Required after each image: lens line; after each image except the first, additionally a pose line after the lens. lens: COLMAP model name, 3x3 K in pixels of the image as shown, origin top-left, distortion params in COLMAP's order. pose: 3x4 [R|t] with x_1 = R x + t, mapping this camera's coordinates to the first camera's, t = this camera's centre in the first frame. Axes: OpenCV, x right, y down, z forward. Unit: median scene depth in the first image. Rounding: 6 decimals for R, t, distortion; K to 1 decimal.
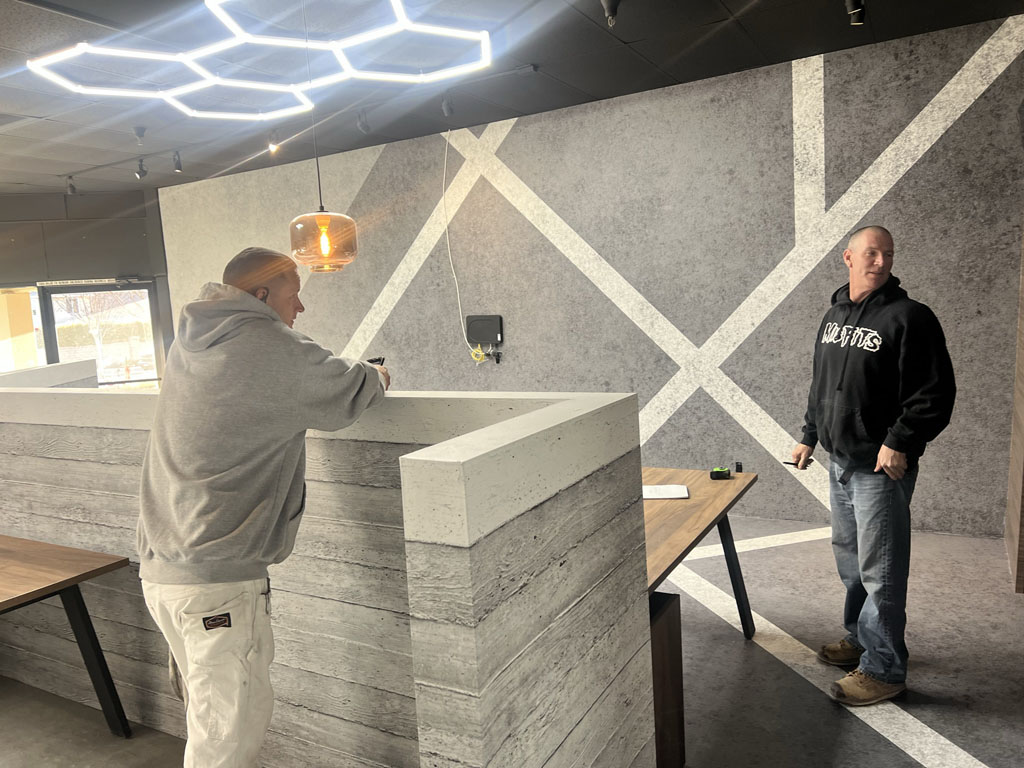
lens RADIAL K [[758.3, 0, 511.5], [0, 758.3, 384.4], [0, 0, 1]] dist [0.058383, -0.079054]
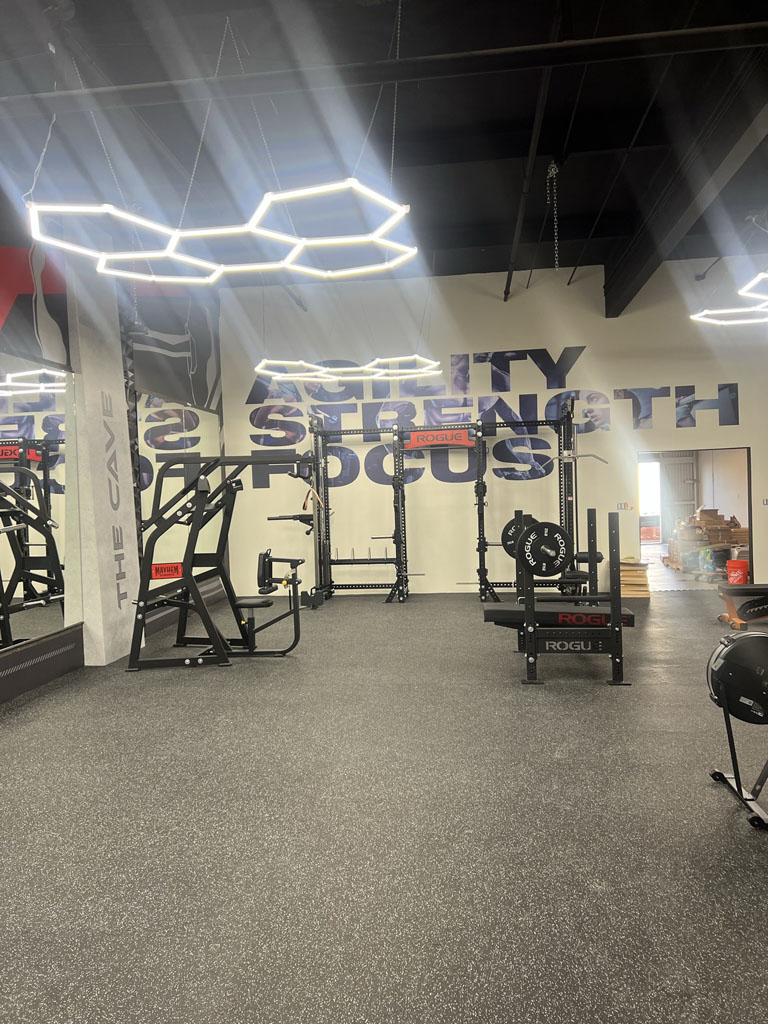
lens RADIAL K [[758.3, 0, 382.0], [0, 758.3, 510.2], [0, 0, 1]] dist [0.058383, -0.079054]
pose [[0.919480, 0.016619, 0.392784, -0.589100], [0.022511, 0.995241, -0.094805, 0.109745], [-0.392491, 0.096013, 0.914731, -0.144654]]
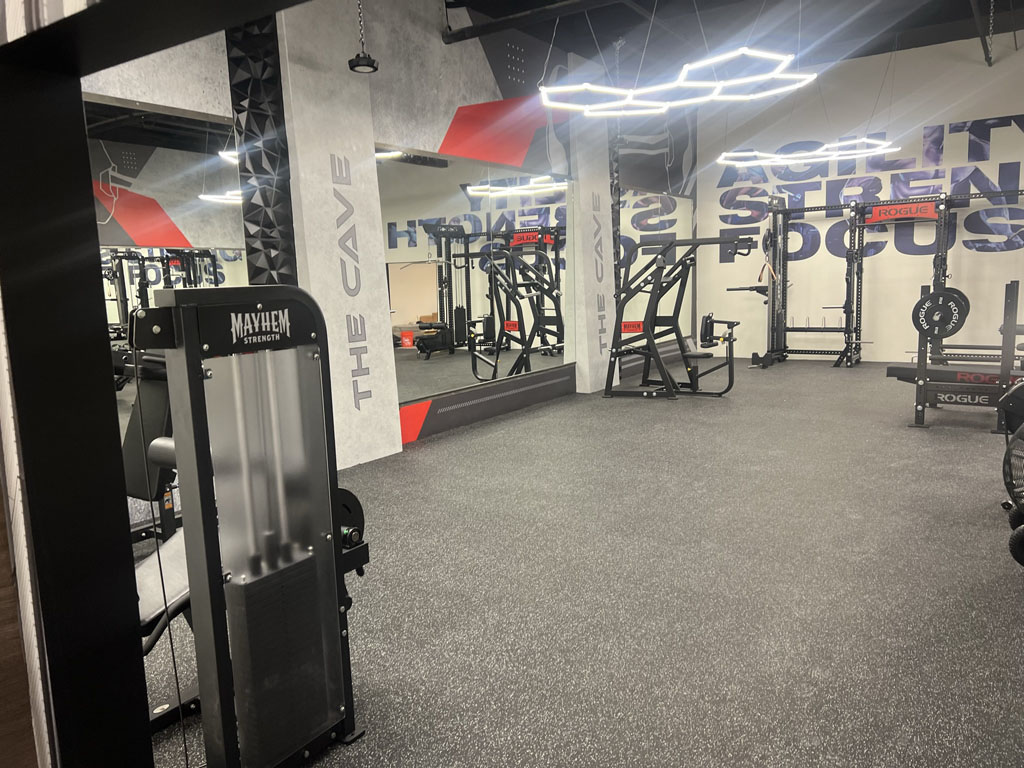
lens RADIAL K [[758.3, 0, 504.0], [0, 758.3, 390.7], [0, 0, 1]] dist [0.058383, -0.079054]
pose [[0.995894, 0.031319, -0.084938, -0.544077], [-0.027535, 0.998591, 0.045367, 0.175626], [0.086239, -0.042841, 0.995353, -0.767802]]
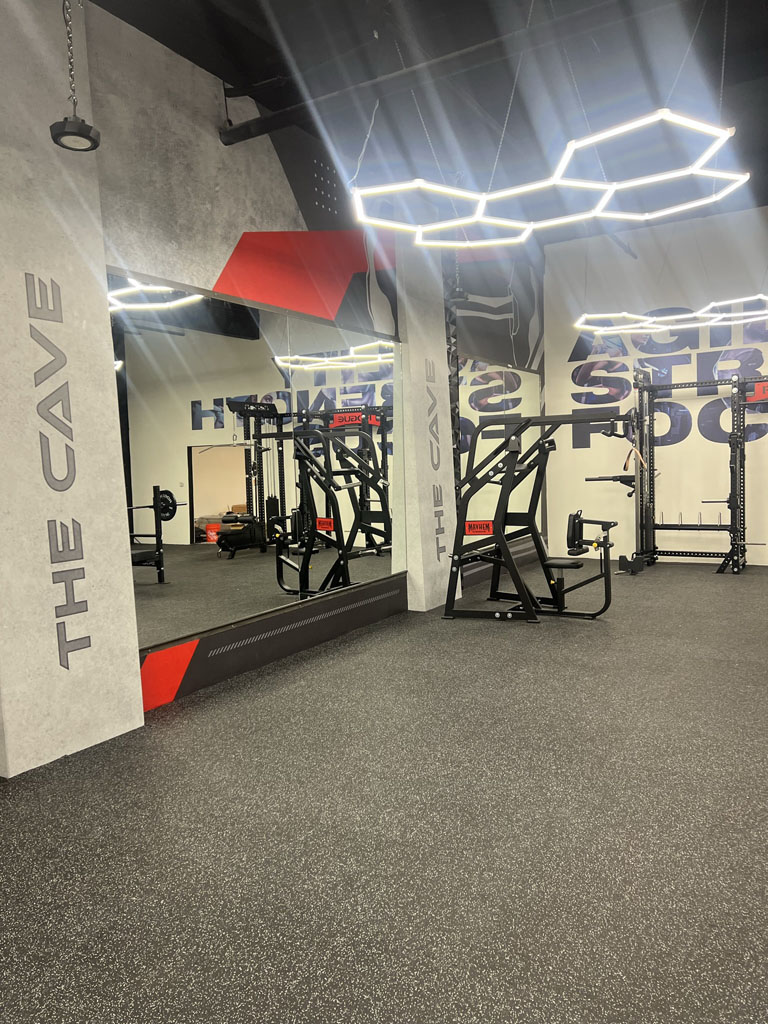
lens RADIAL K [[758.3, 0, 379.2], [0, 758.3, 518.0], [0, 0, 1]] dist [0.058383, -0.079054]
pose [[0.999307, 0.024361, -0.028161, -0.542218], [-0.025285, 0.999137, -0.032959, 0.113928], [0.027334, 0.033649, 0.999060, -0.172416]]
